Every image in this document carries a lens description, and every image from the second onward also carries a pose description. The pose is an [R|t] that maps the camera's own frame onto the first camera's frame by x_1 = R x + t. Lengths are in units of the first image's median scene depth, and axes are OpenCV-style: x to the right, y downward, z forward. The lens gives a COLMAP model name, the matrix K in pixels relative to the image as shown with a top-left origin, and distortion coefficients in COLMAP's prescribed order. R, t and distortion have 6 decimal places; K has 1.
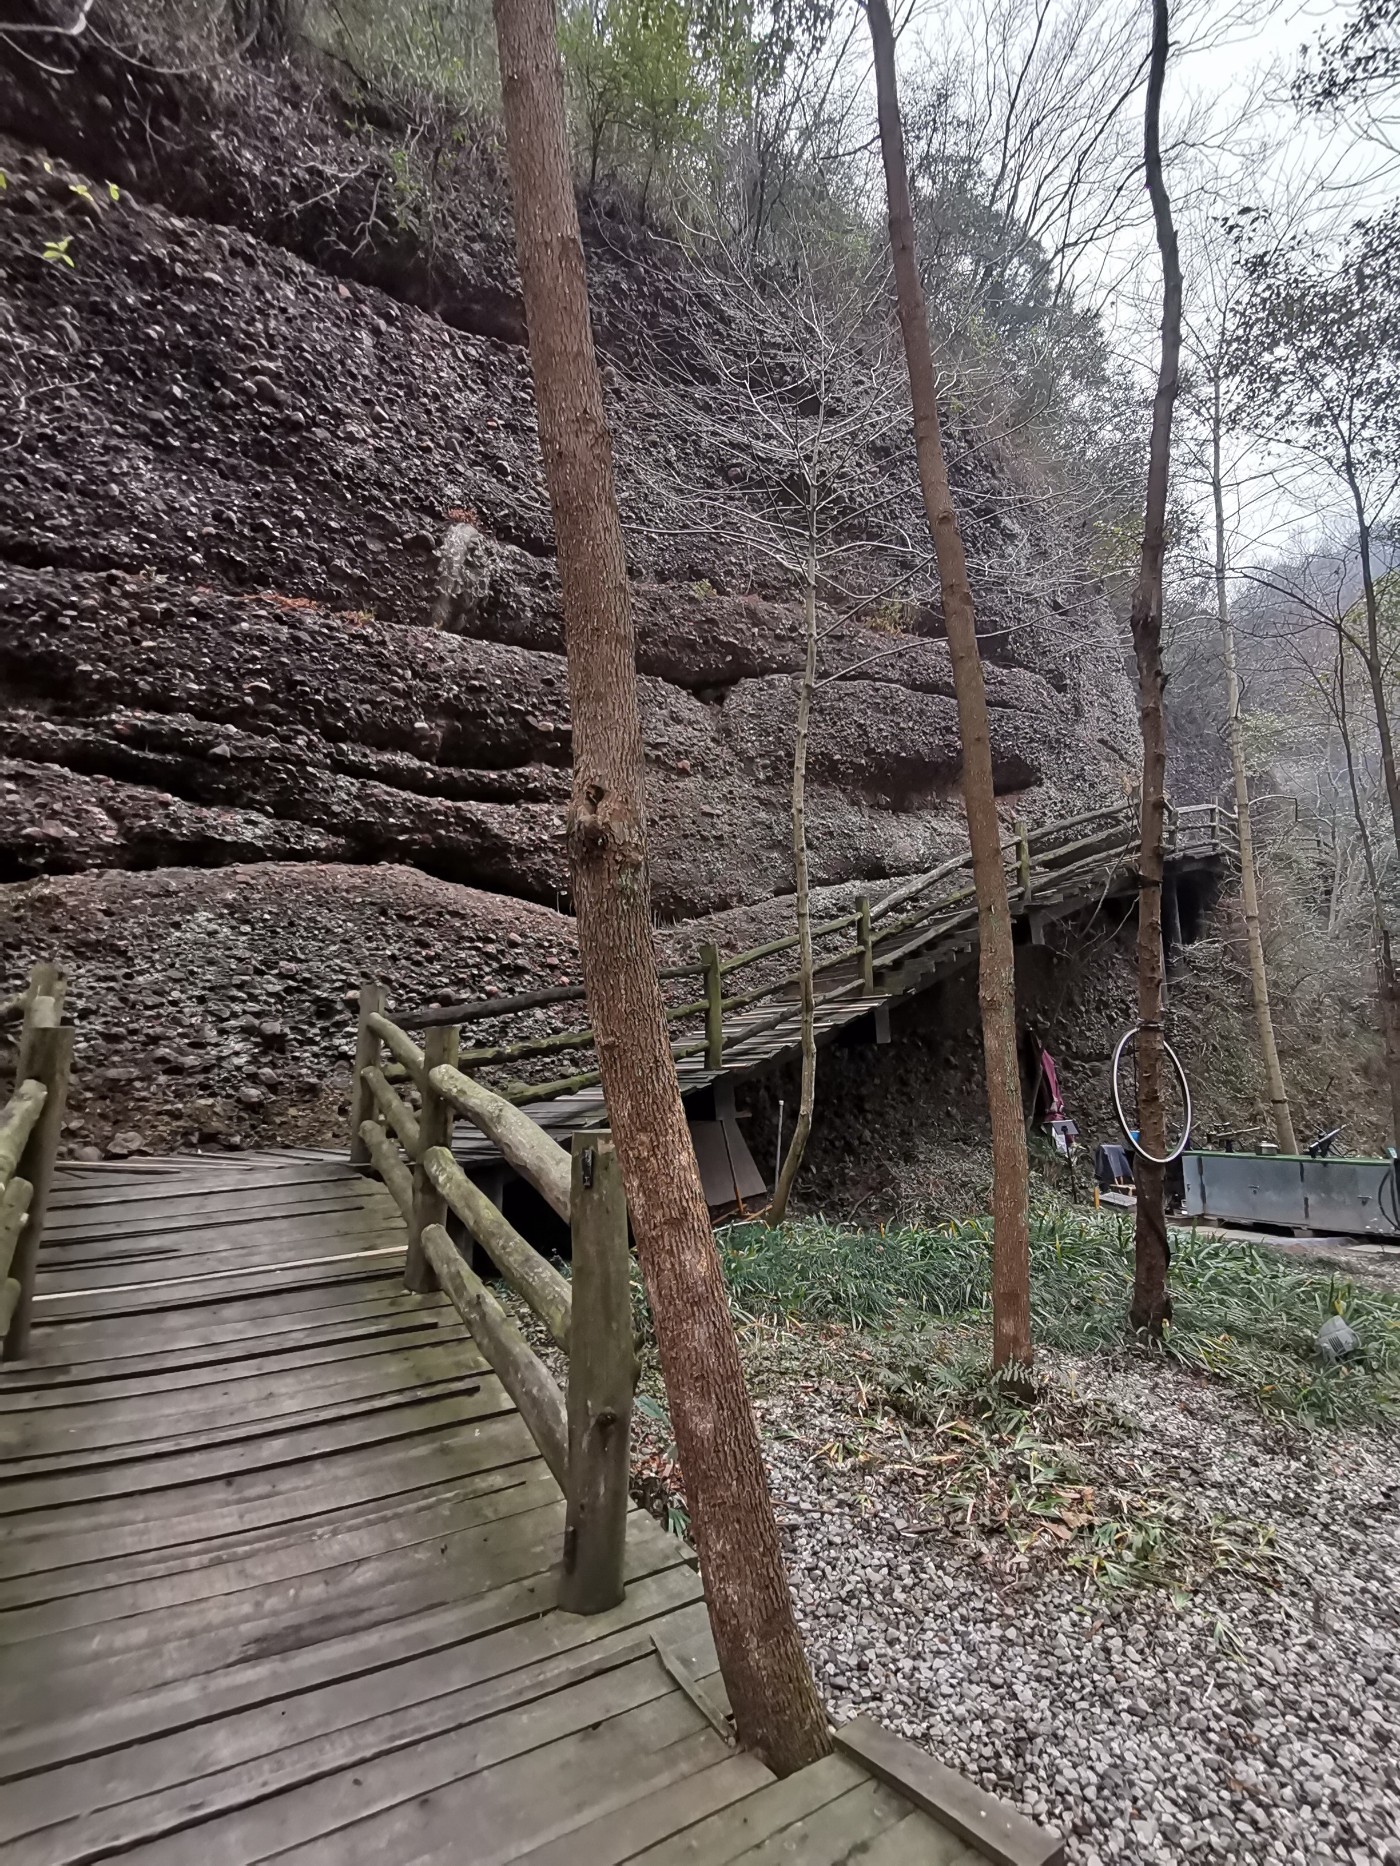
lens RADIAL K [[929.3, 0, 715.3], [0, 929.3, 920.6], [0, 0, 1]] dist [0.031073, 0.000258]
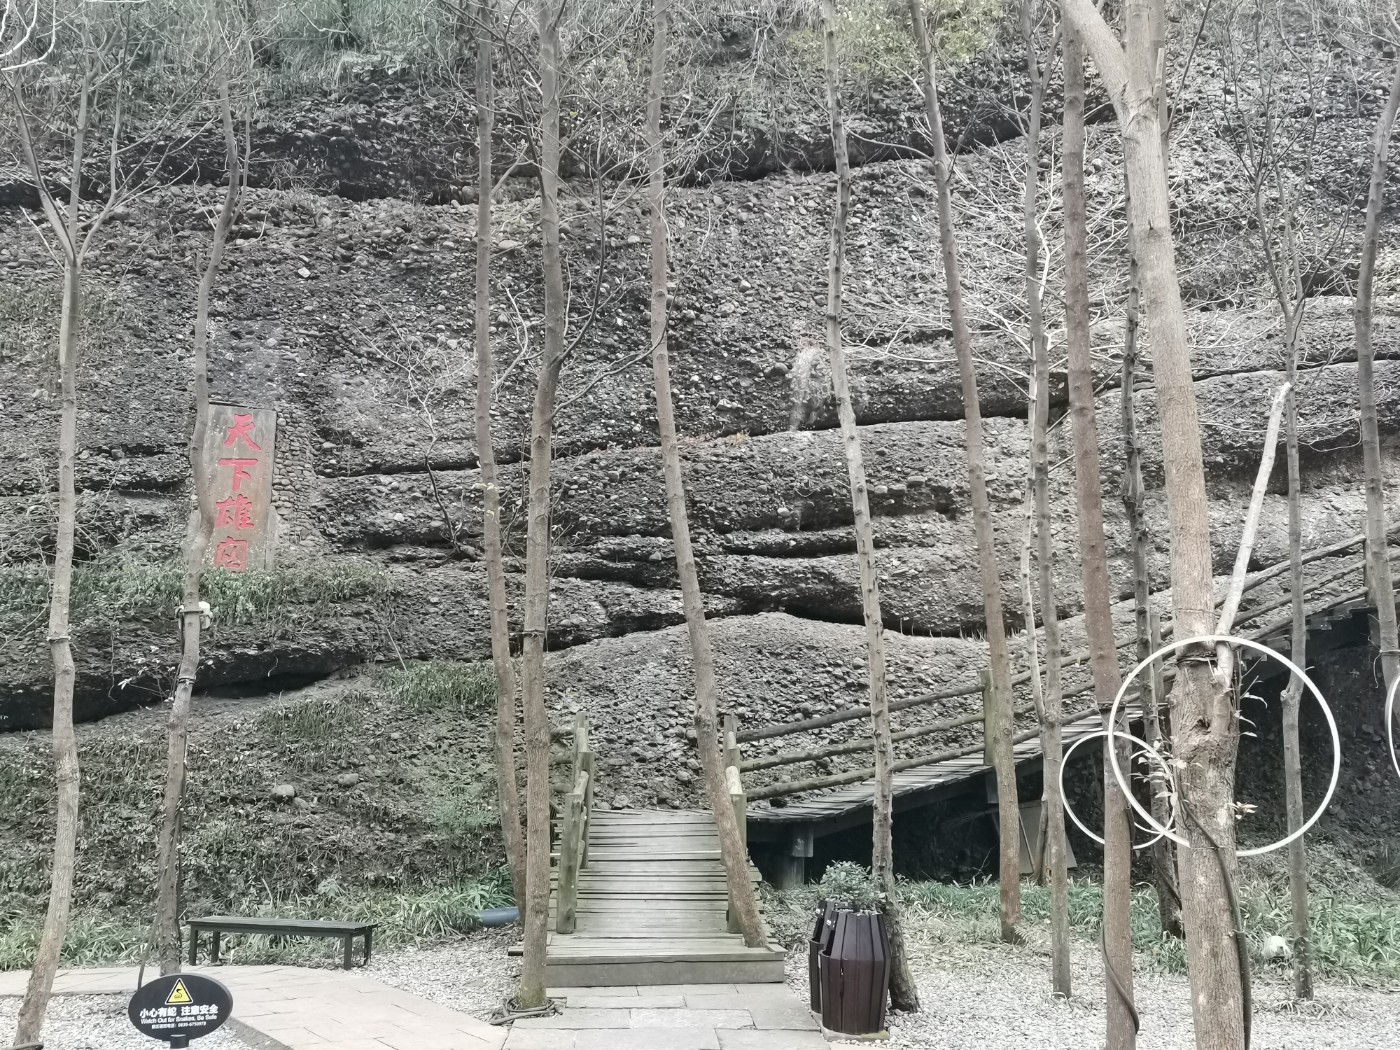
lens RADIAL K [[1475.0, 0, 707.6], [0, 1475.0, 524.8], [0, 0, 1]] dist [0.086554, 0.000000]
pose [[0.872020, -0.060350, -0.485735, 0.691514], [0.067971, 0.997685, -0.001930, -0.204213], [0.484727, -0.031333, 0.874104, -1.027277]]
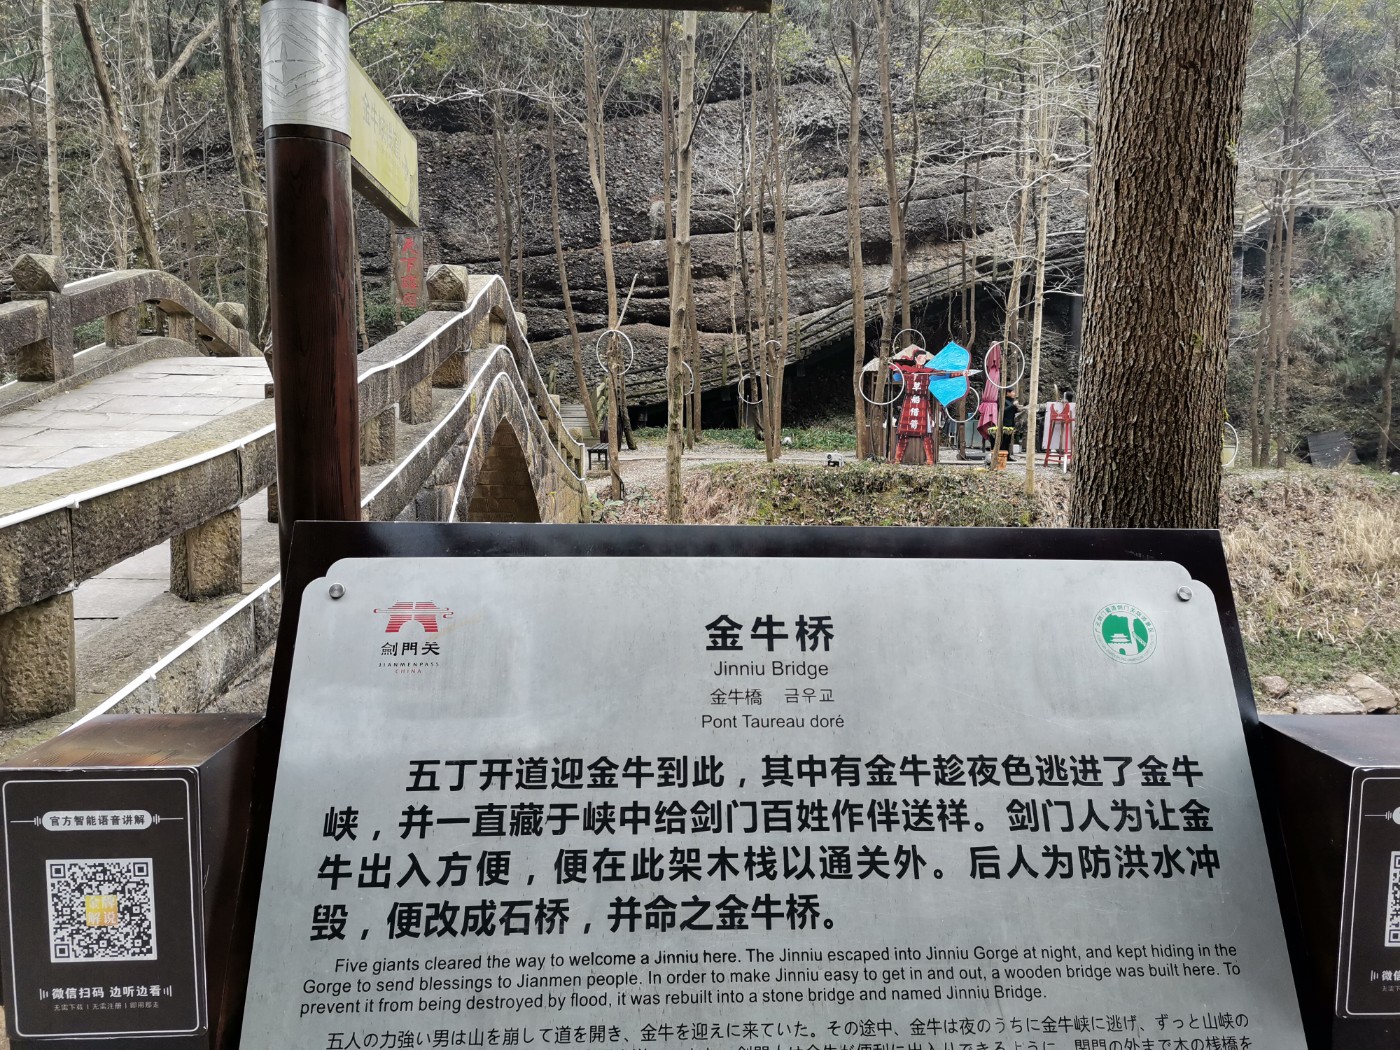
lens RADIAL K [[1044.8, 0, 713.7], [0, 1044.8, 528.6], [0, 0, 1]] dist [0.066930, 0.002062]
pose [[0.853618, 0.060100, -0.517421, 1.888796], [0.082007, 0.965429, 0.247428, -0.264789], [0.514404, -0.253641, 0.819179, -2.140578]]
